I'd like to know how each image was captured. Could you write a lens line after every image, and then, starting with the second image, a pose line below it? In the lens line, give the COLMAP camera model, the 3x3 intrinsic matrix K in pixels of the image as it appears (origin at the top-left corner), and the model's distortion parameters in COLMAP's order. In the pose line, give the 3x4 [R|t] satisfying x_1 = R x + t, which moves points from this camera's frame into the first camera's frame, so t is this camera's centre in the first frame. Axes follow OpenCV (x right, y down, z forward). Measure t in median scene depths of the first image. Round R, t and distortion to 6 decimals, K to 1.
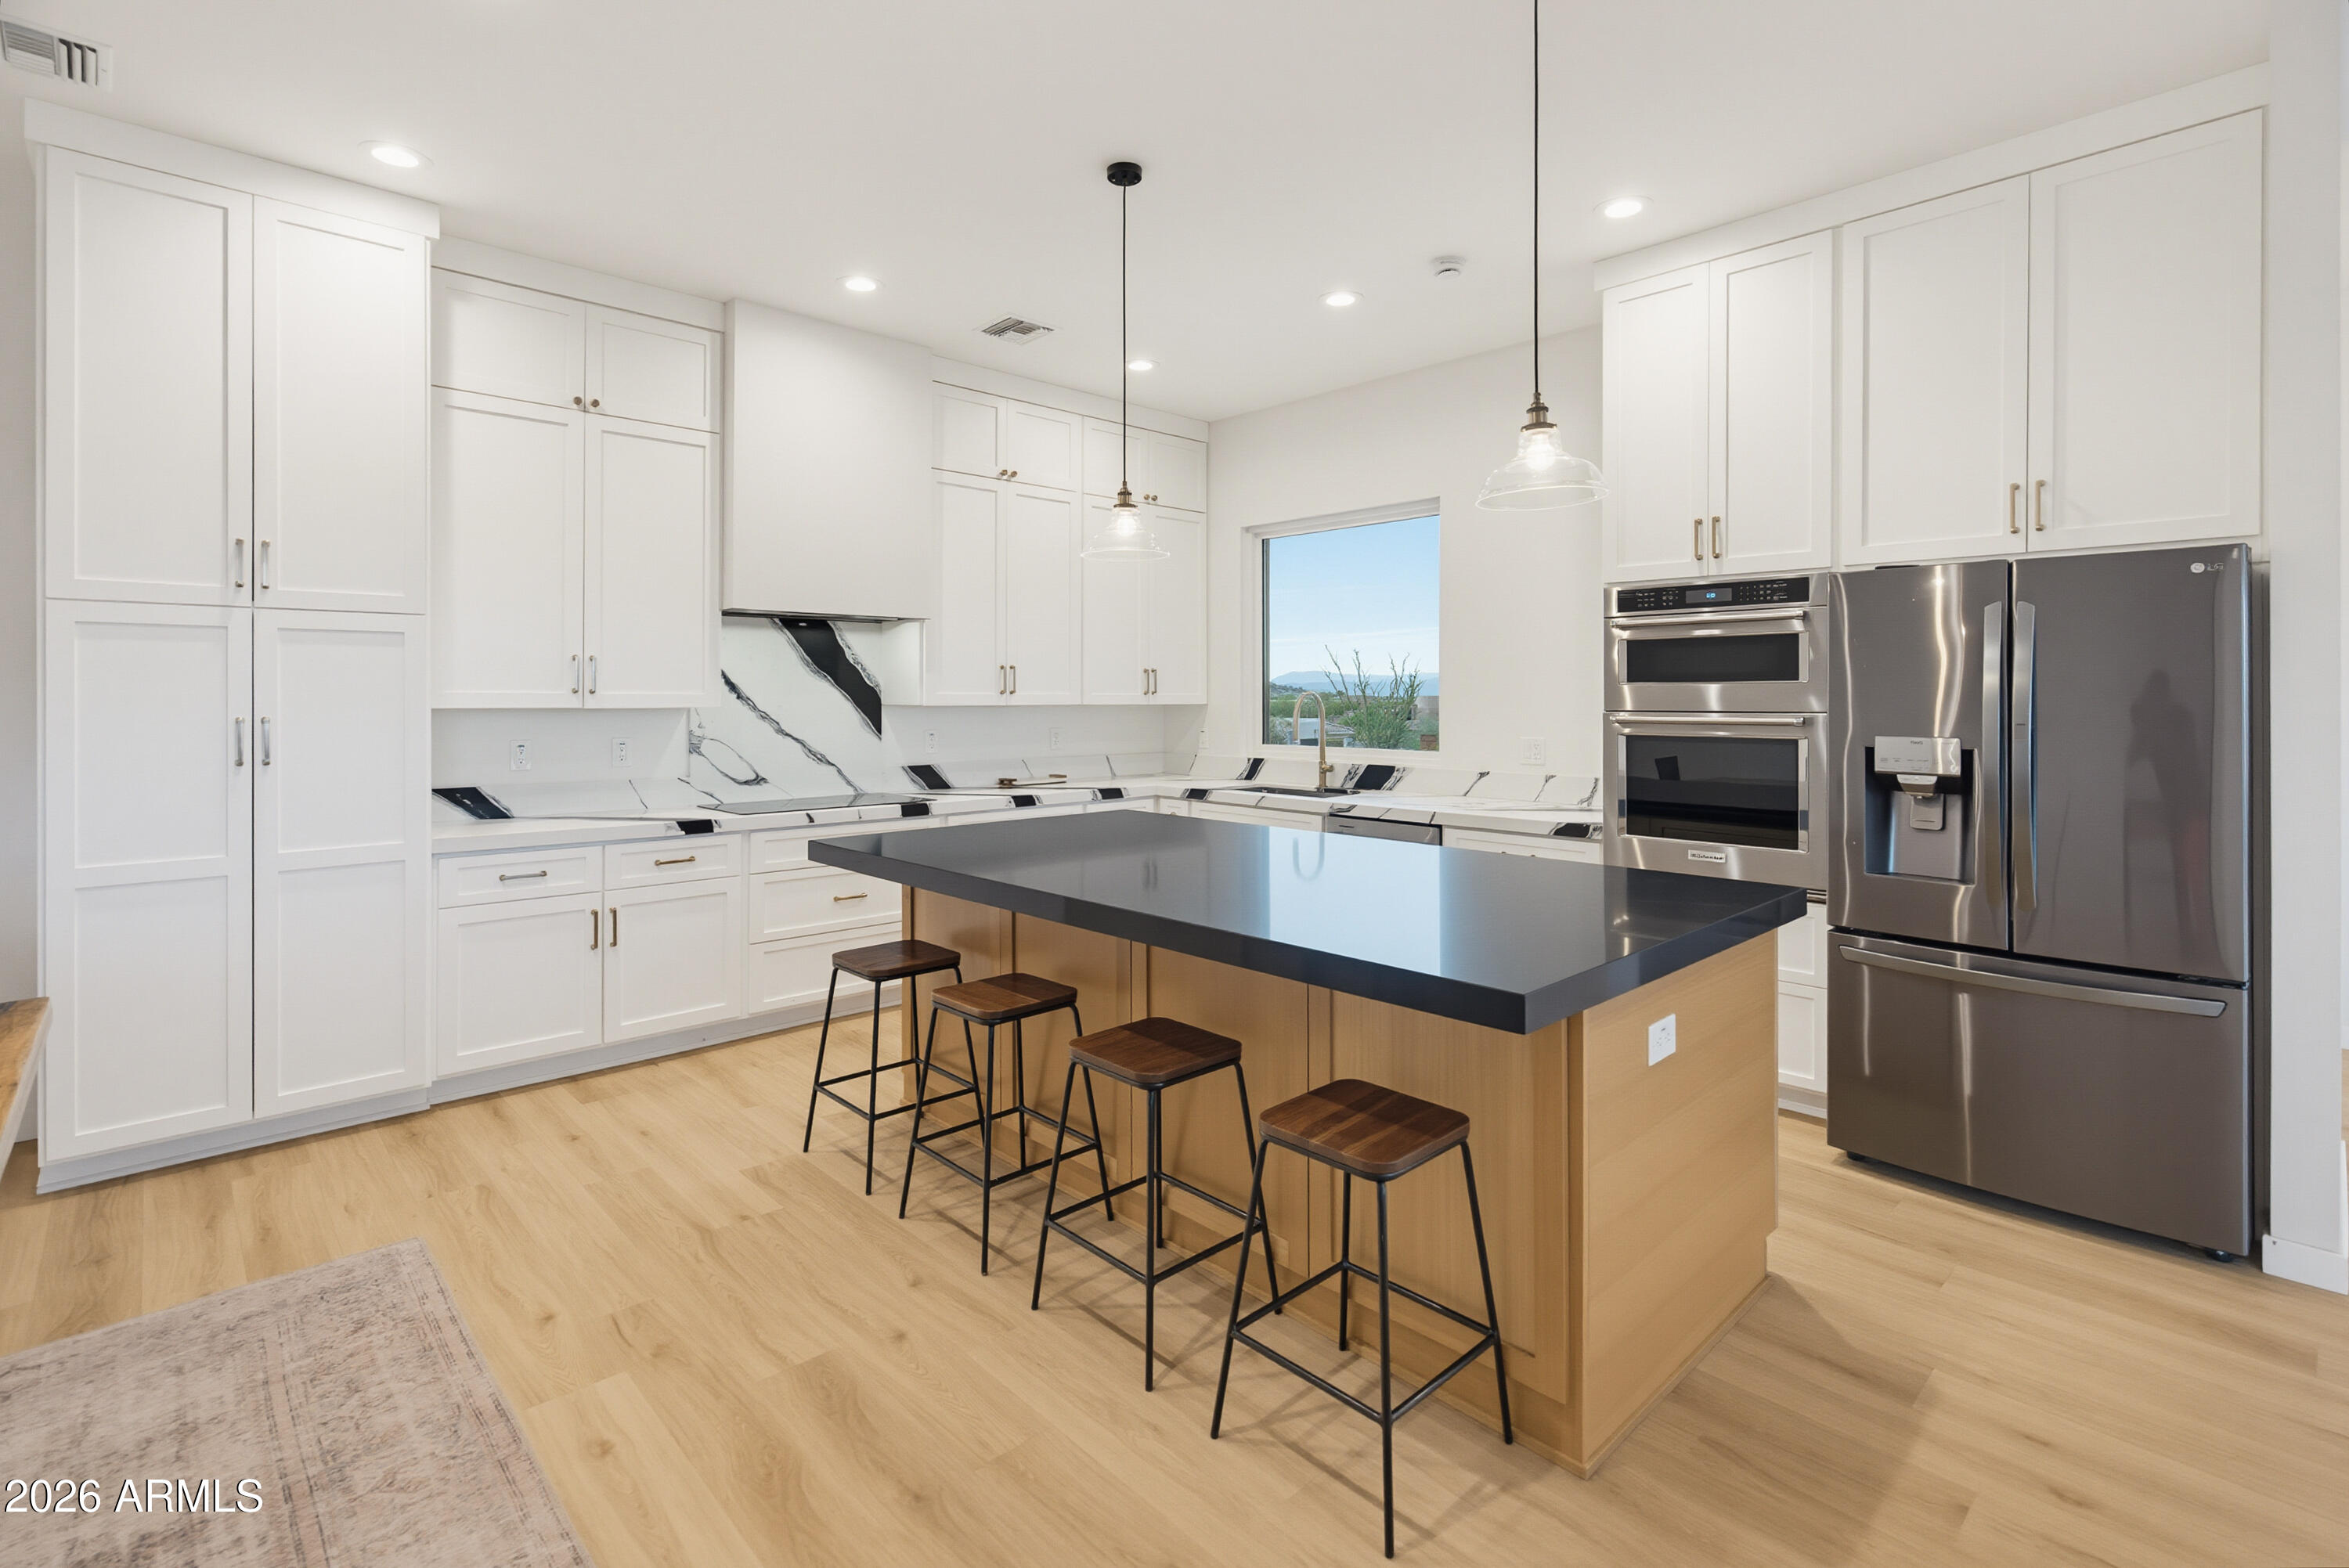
lens RADIAL K [[1083.0, 0, 1175.0], [0, 1083.0, 685.3], [0, 0, 1]] dist [0.000799, 0.000699]
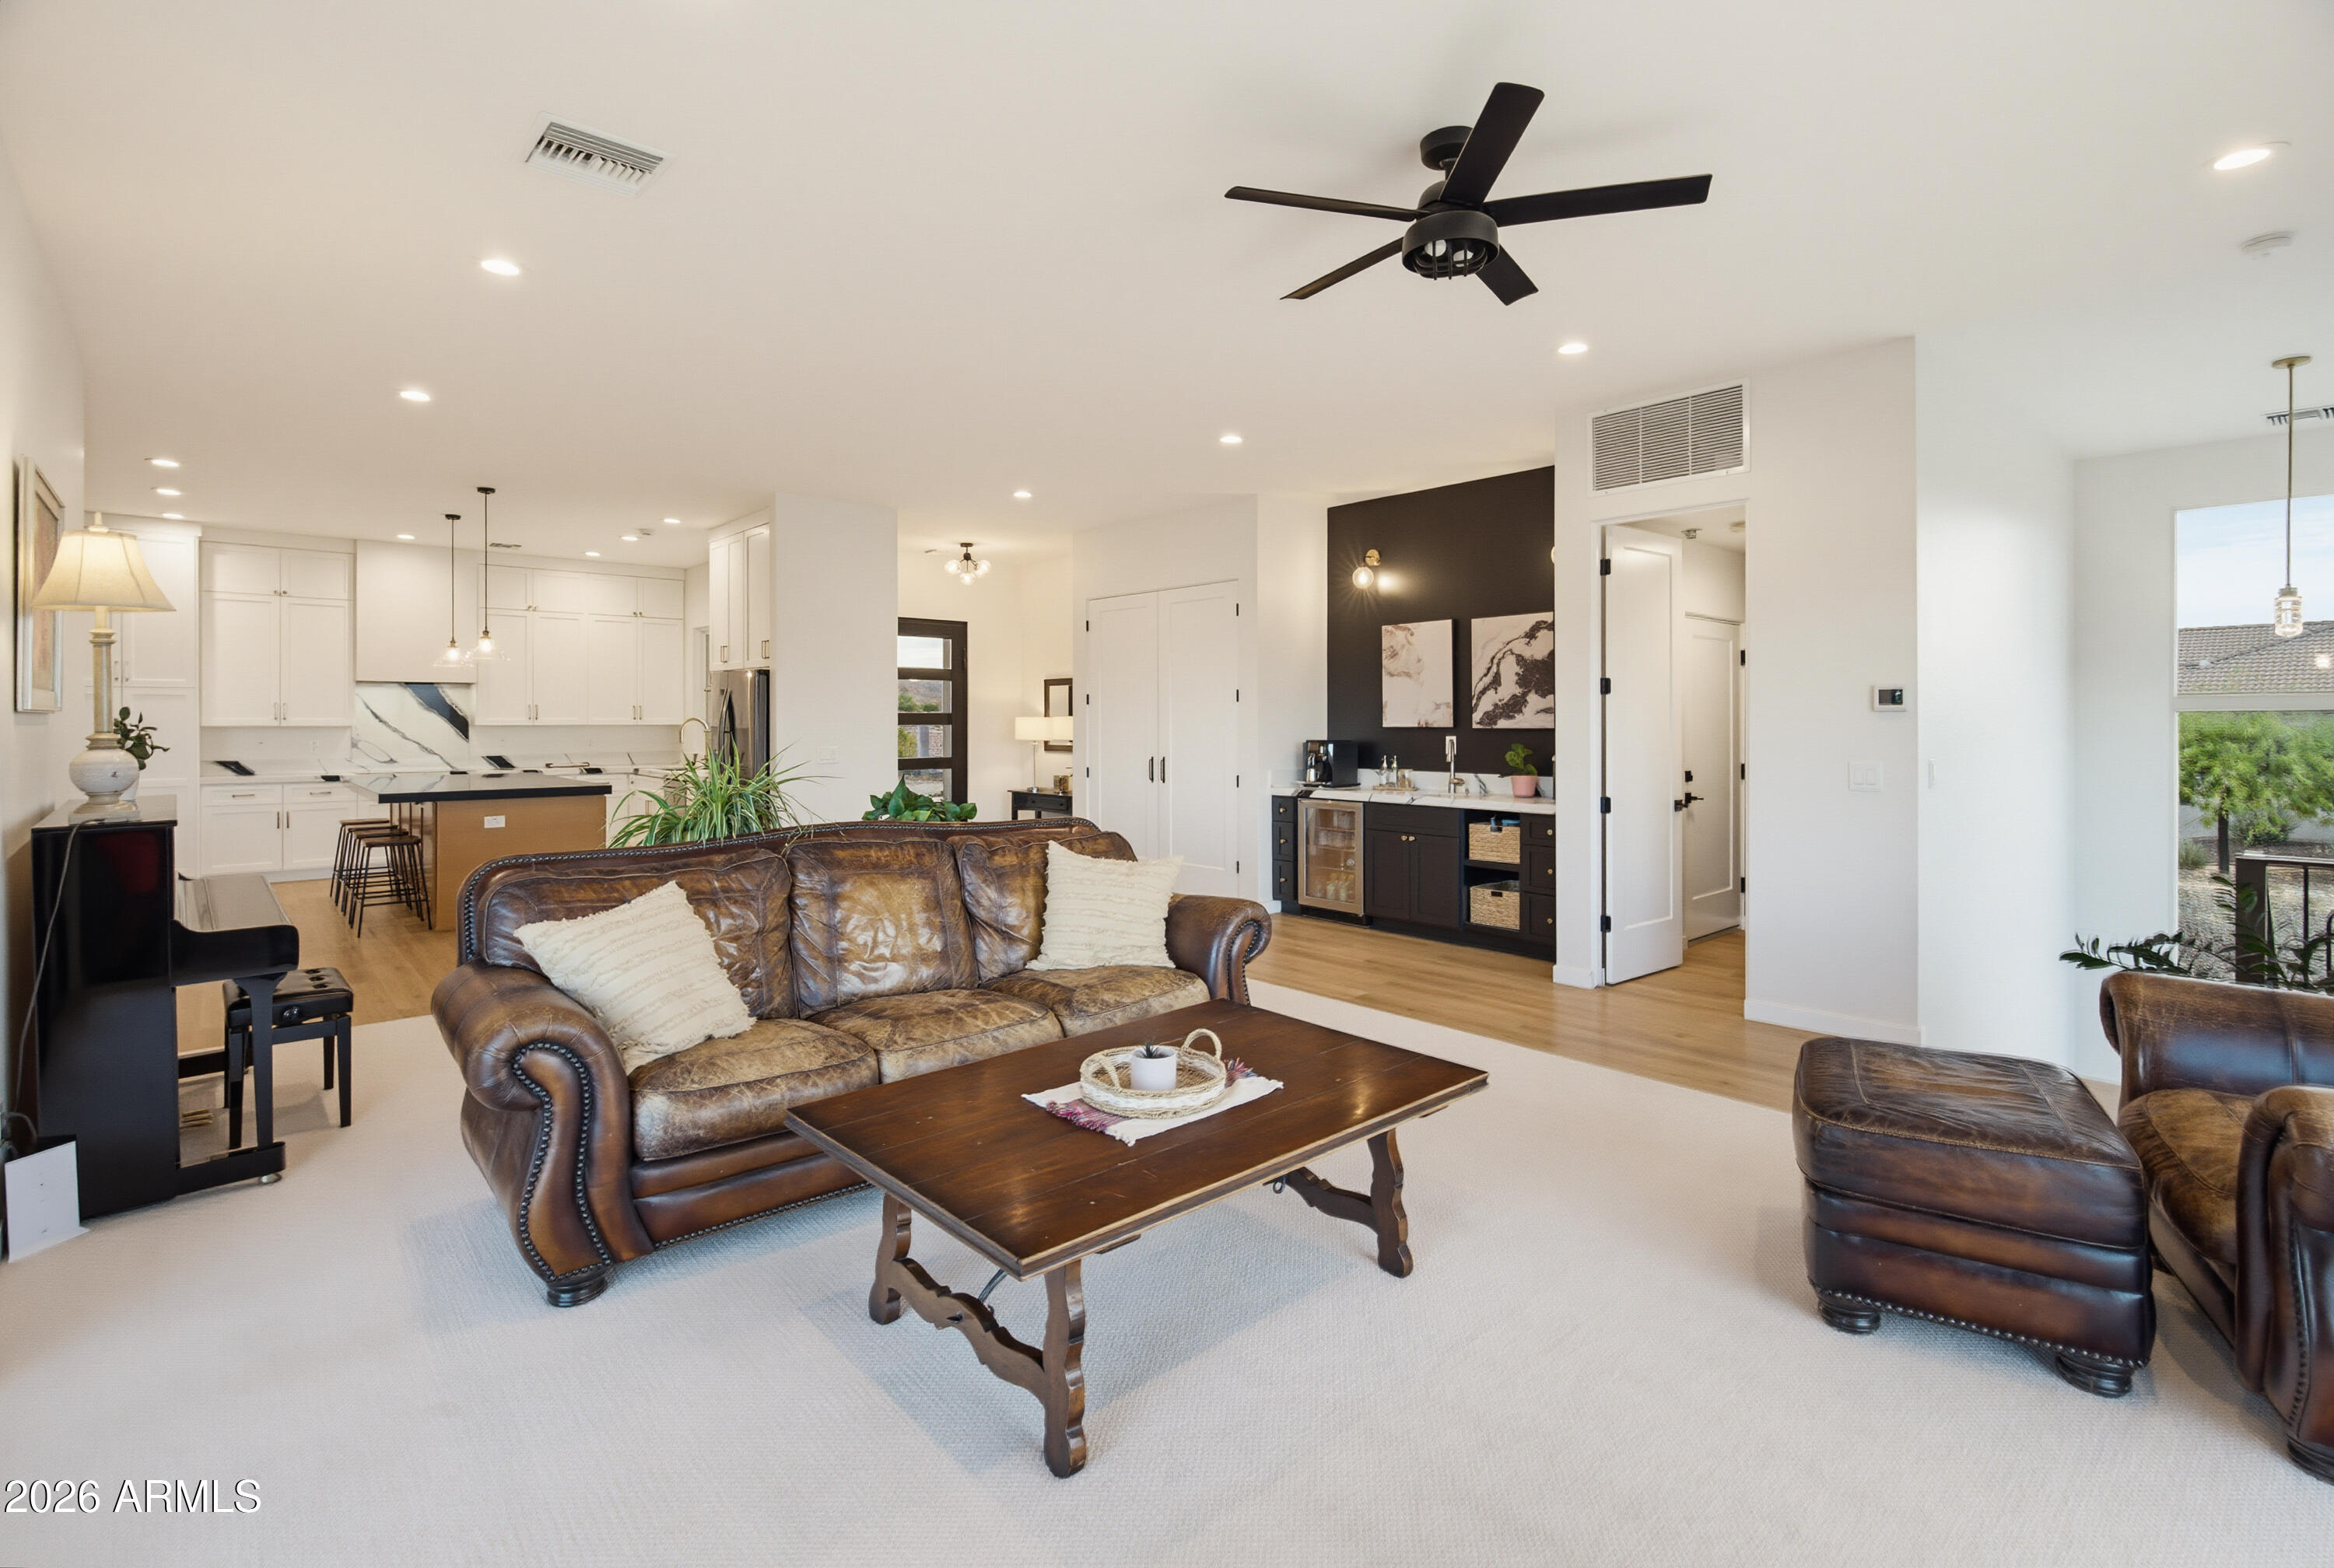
lens RADIAL K [[1070.6, 0, 1166.5], [0, 1070.6, 719.3], [0, 0, 1]] dist [-0.000131, 0.000072]
pose [[0.999361, -0.000831, -0.035734, 1.301599], [0.001181, 0.999951, 0.009792, -0.012727], [0.035725, -0.009828, 0.999313, -1.105902]]
